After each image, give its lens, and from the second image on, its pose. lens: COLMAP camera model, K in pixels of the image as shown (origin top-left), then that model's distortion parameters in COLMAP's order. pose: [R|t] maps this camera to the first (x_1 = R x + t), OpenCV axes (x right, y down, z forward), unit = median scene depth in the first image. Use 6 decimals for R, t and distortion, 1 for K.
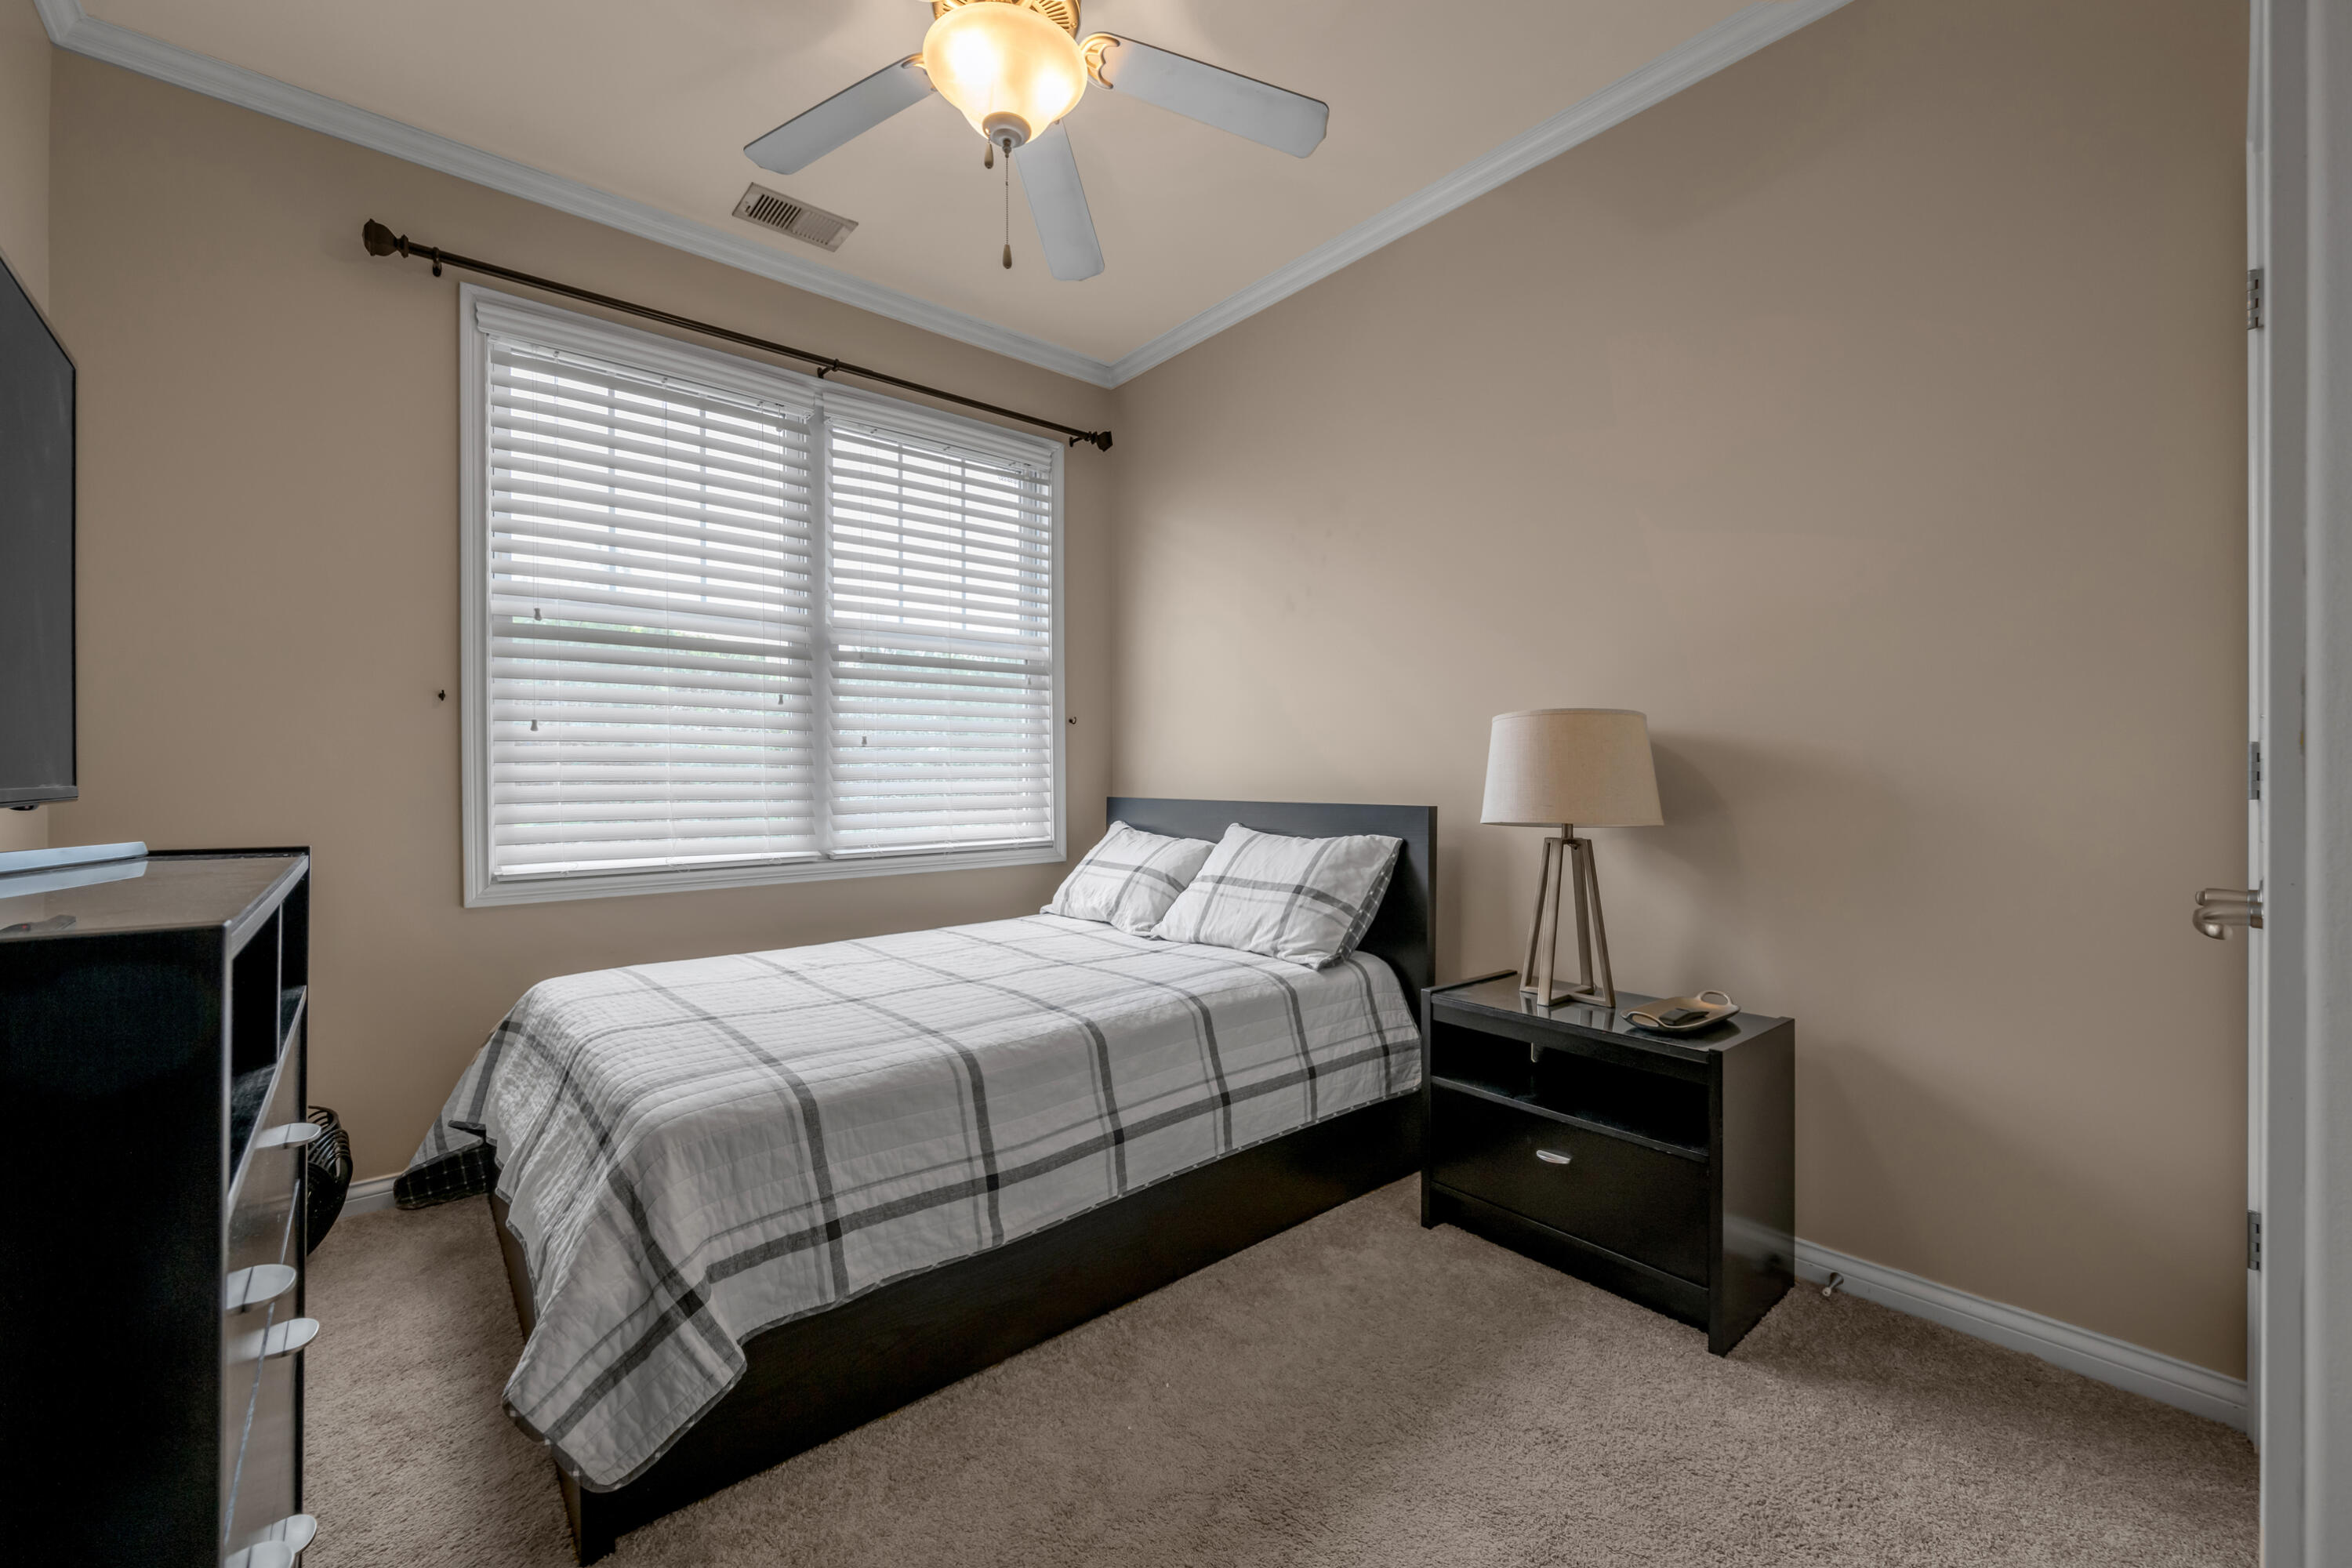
lens RADIAL K [[932.3, 0, 1176.0], [0, 932.3, 784.0], [0, 0, 1]] dist [0.000039, -0.000001]
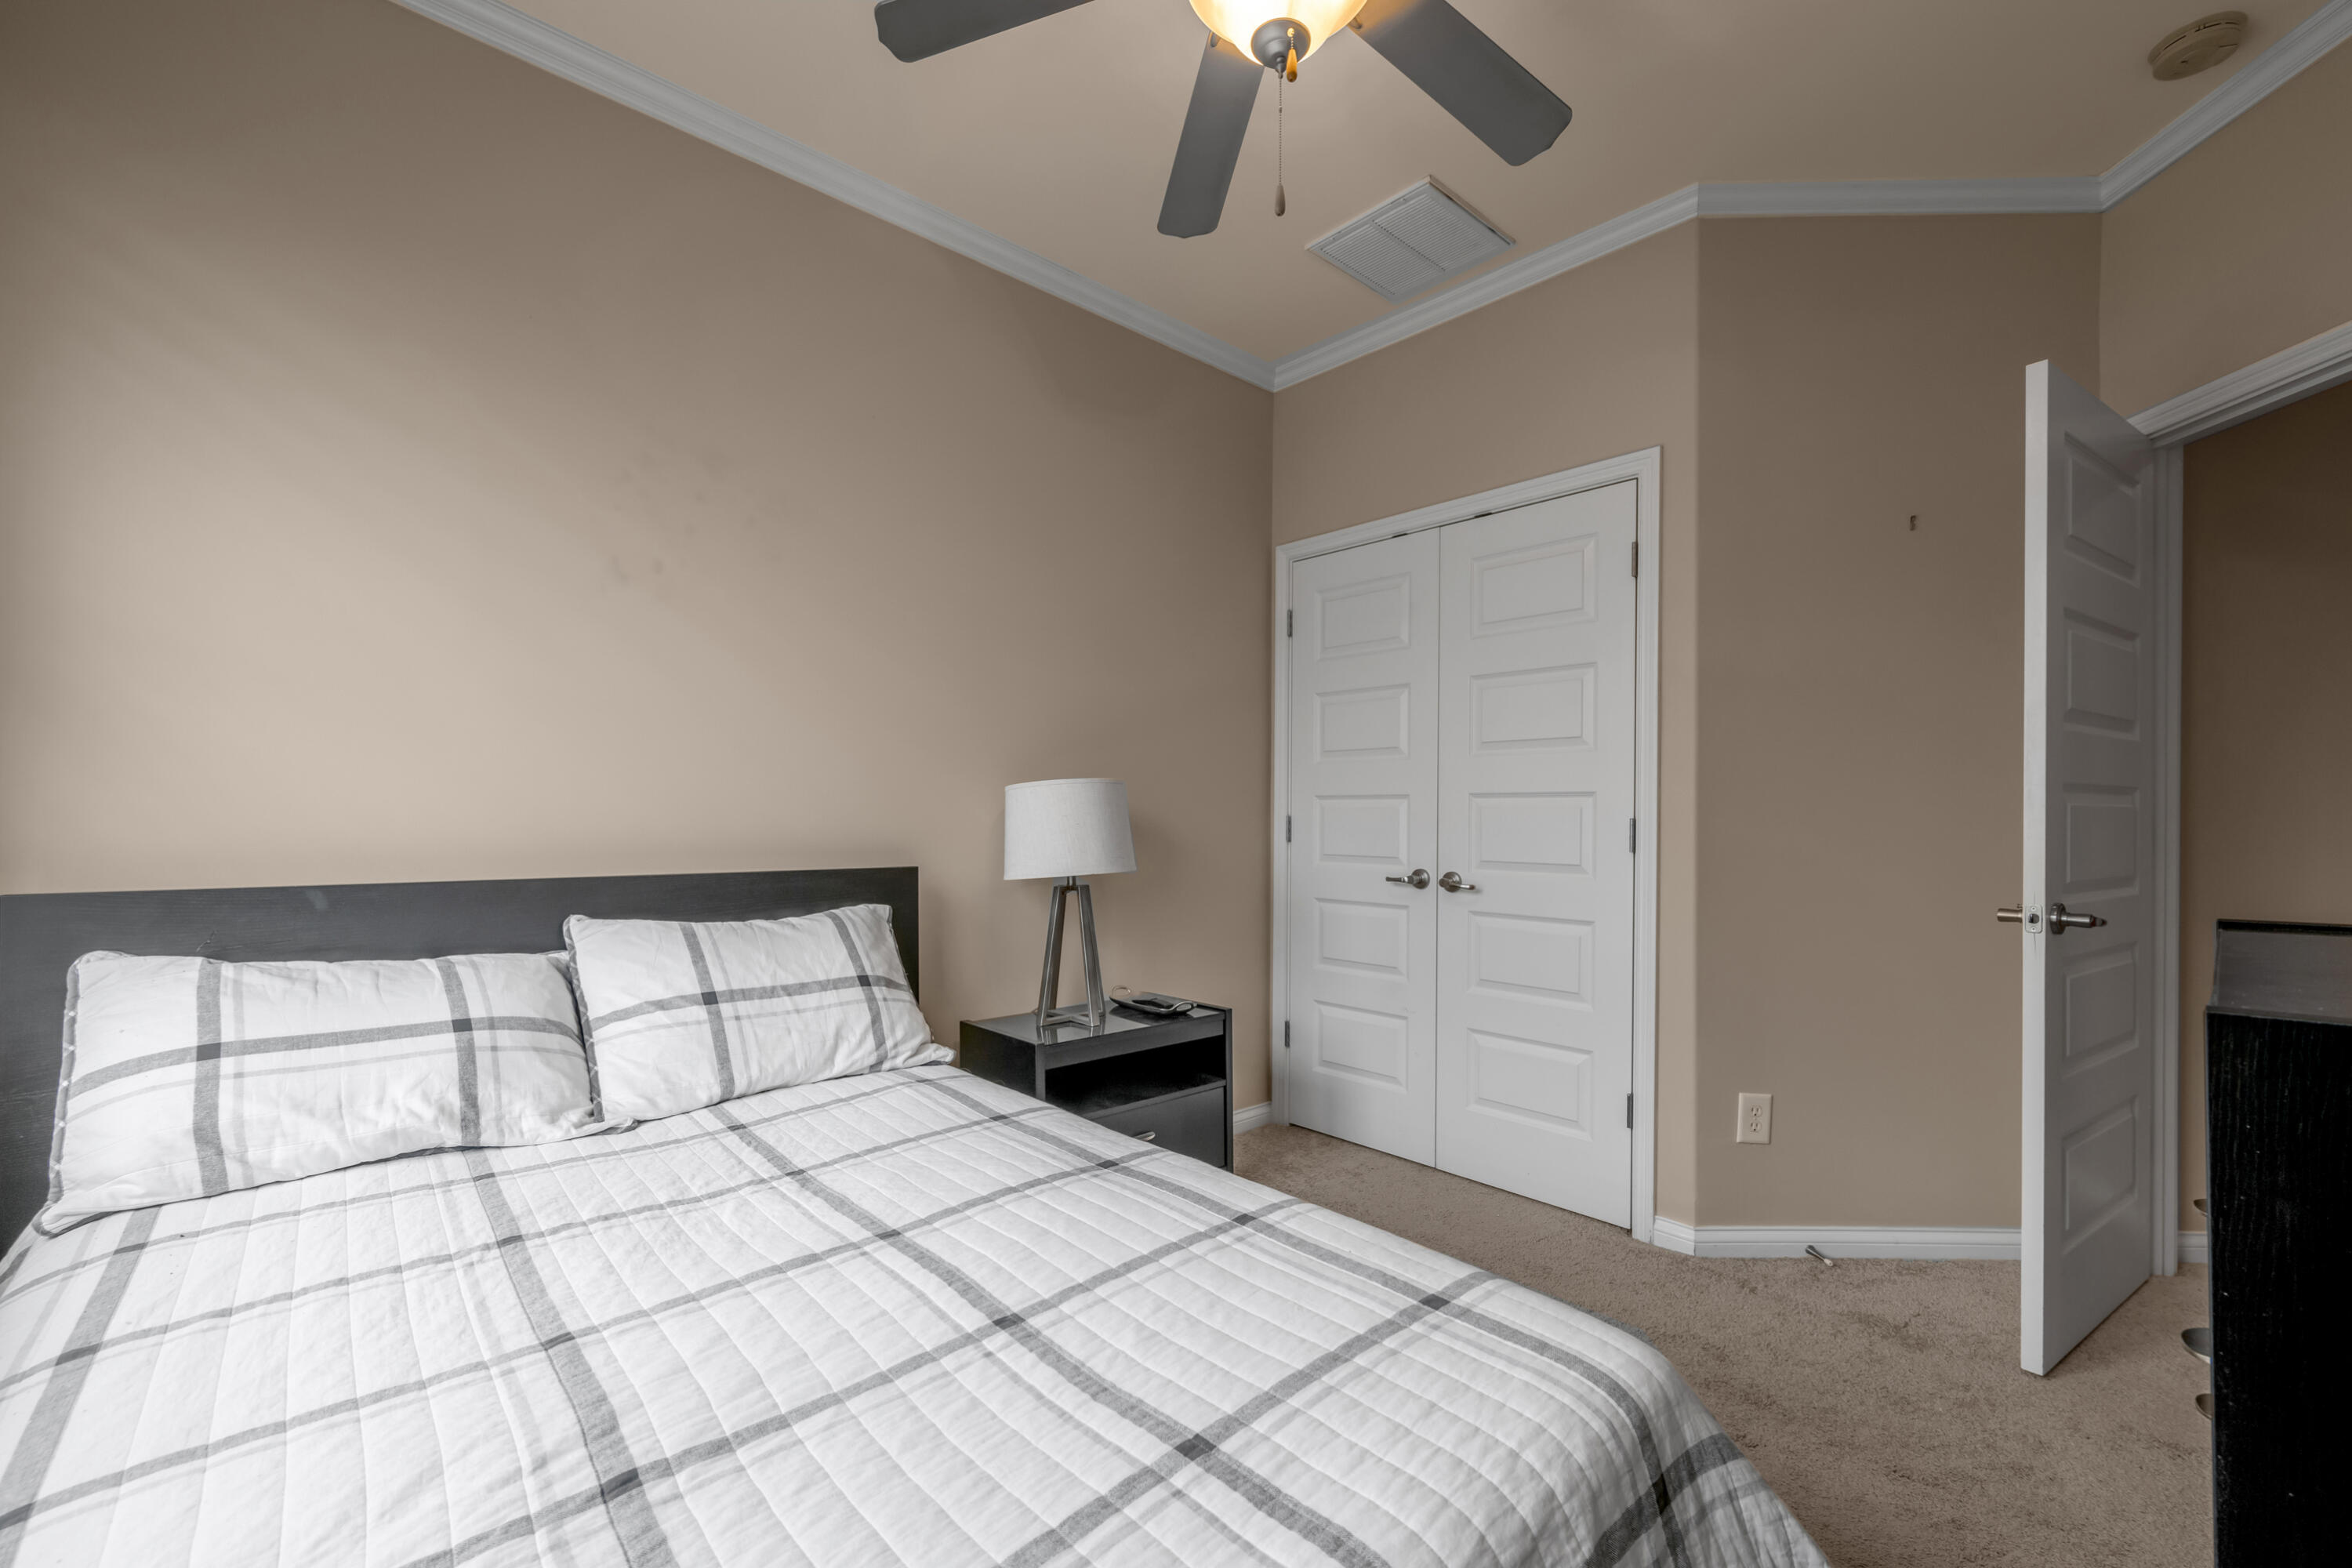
lens RADIAL K [[973.9, 0, 1179.7], [0, 973.9, 825.1], [0, 0, 1]] dist [0.000044, -0.000001]
pose [[-0.033594, -0.003604, 0.999429, -0.707106], [0.002178, 0.999991, 0.003679, -0.020944], [-0.999433, 0.002300, -0.033586, 0.772564]]
